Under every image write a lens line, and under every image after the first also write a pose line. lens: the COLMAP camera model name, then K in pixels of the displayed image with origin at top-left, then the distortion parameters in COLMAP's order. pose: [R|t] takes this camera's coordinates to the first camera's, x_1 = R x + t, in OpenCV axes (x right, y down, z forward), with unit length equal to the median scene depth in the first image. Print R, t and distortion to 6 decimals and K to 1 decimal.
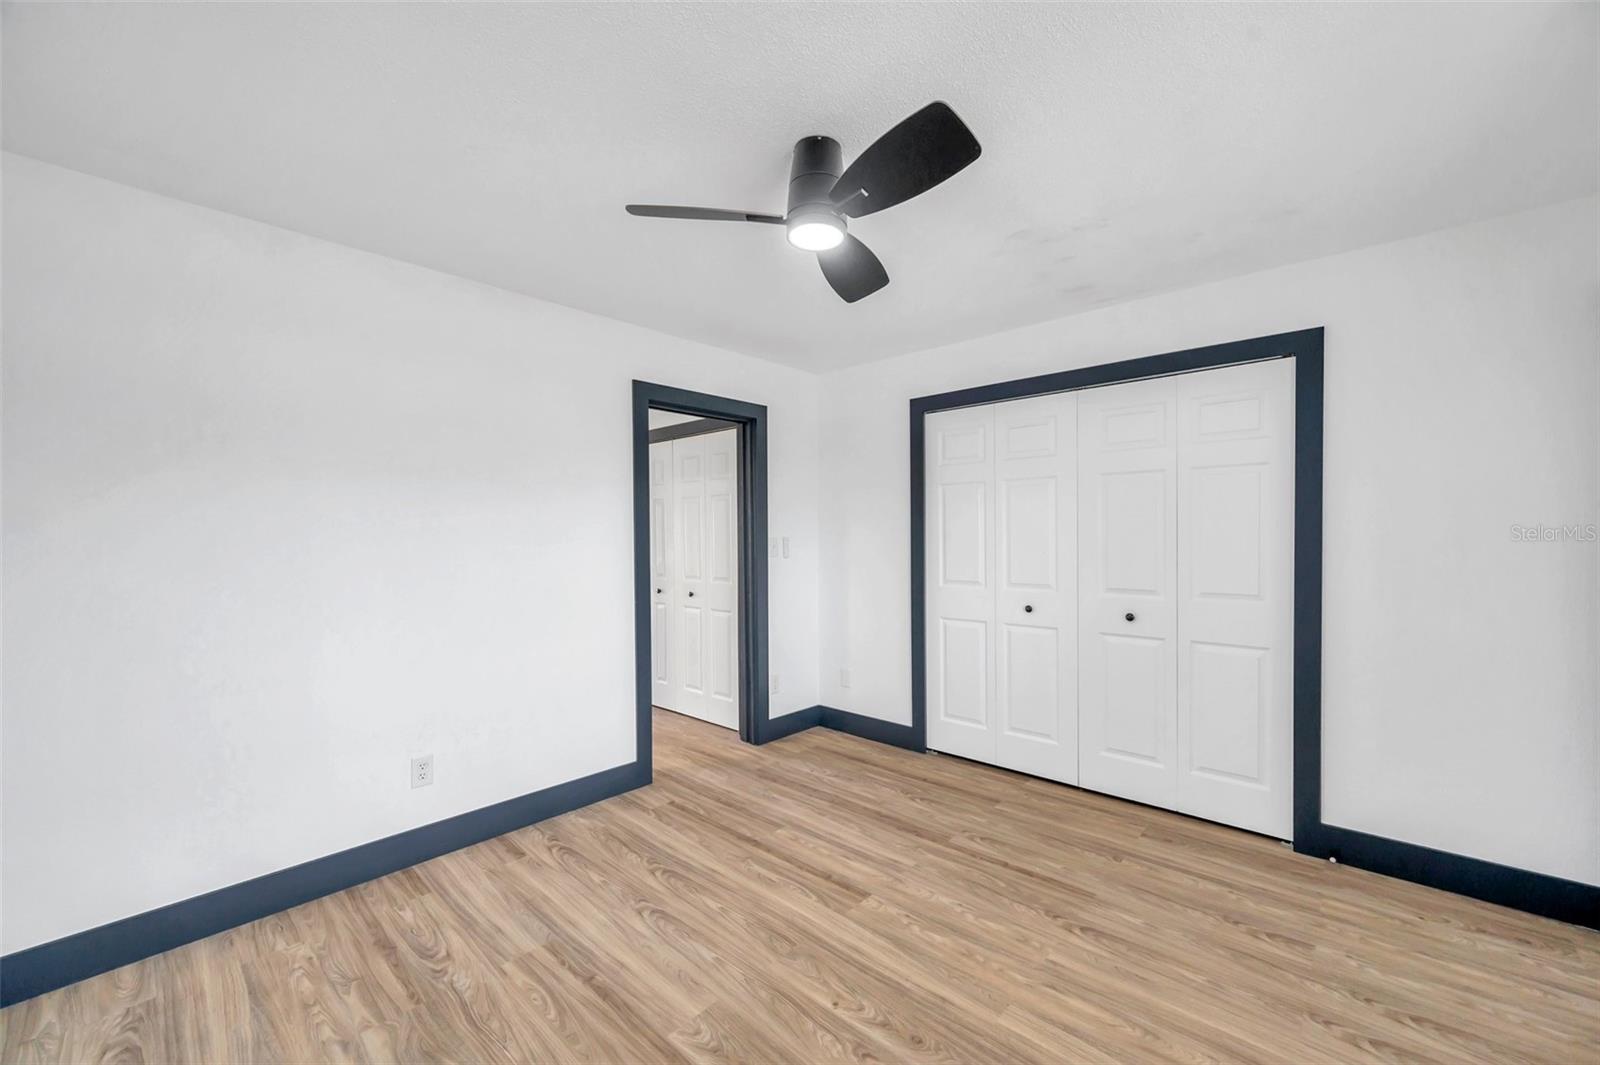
lens RADIAL K [[630.0, 0, 803.3], [0, 630.0, 542.1], [0, 0, 1]] dist [-0.001874, 0.000404]
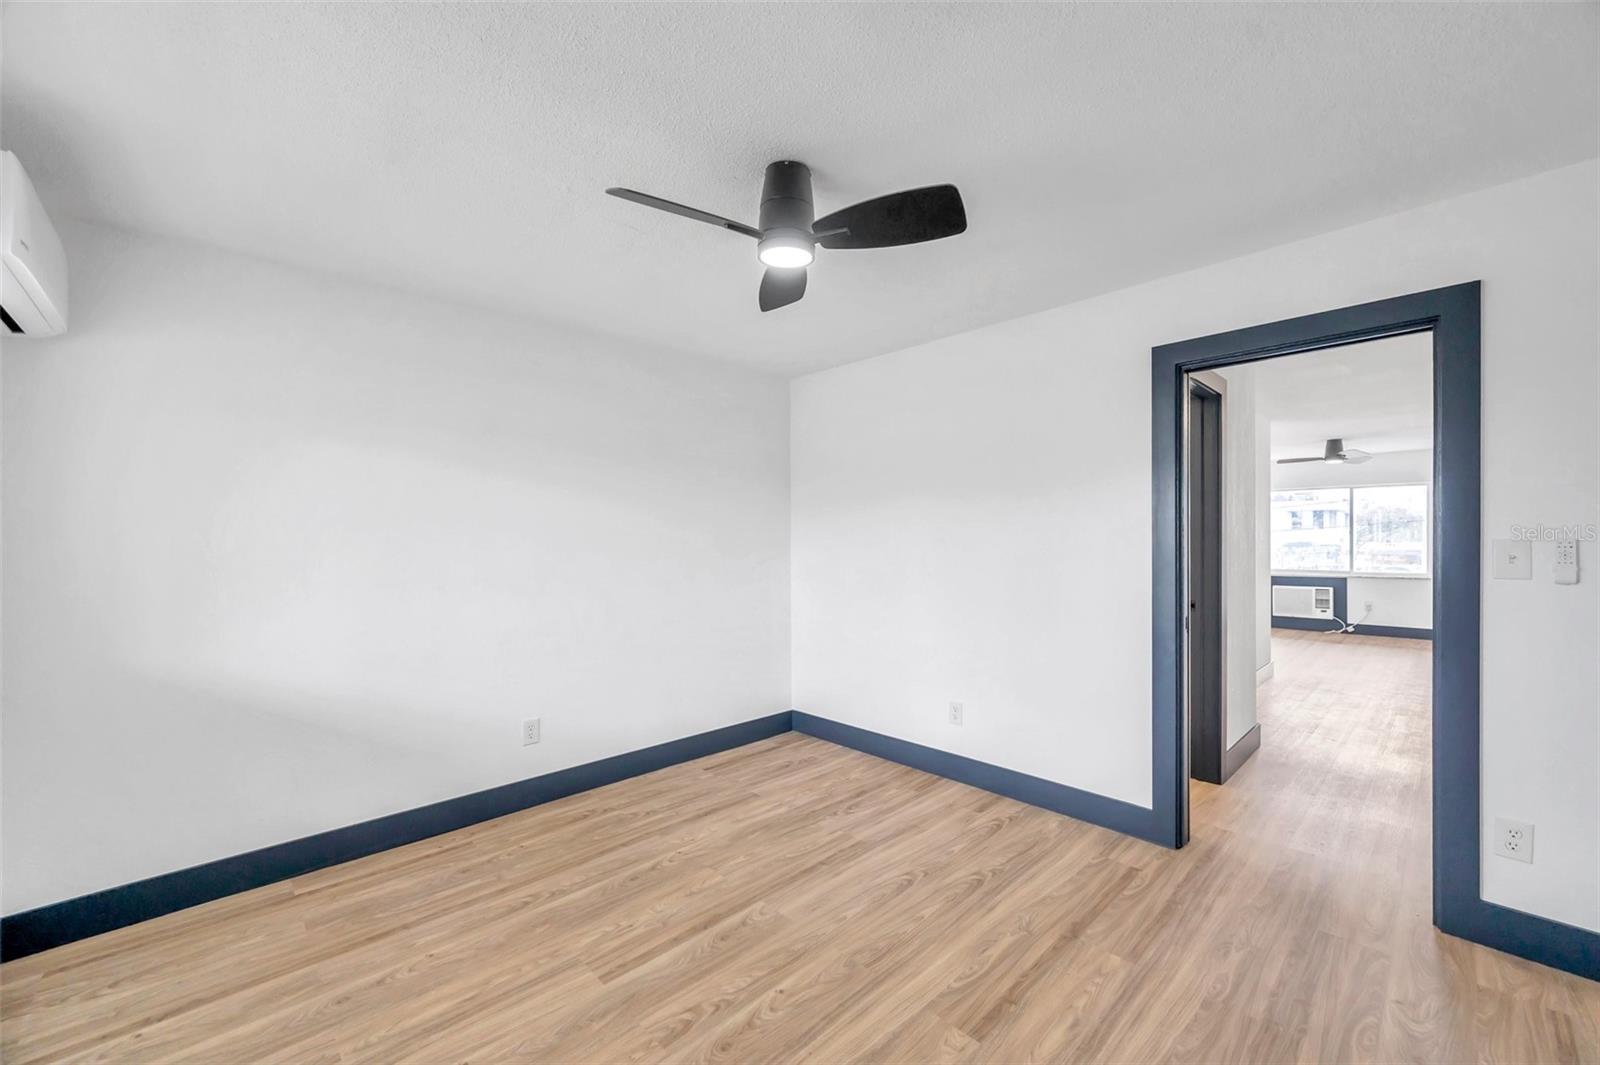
lens RADIAL K [[630.0, 0, 803.3], [0, 630.0, 542.1], [0, 0, 1]] dist [-0.001874, 0.000404]
pose [[-0.062610, 0.013675, -0.997944, 0.843607], [-0.003254, 0.999898, 0.013906, -0.018735], [0.998033, 0.004118, -0.062559, 0.859938]]
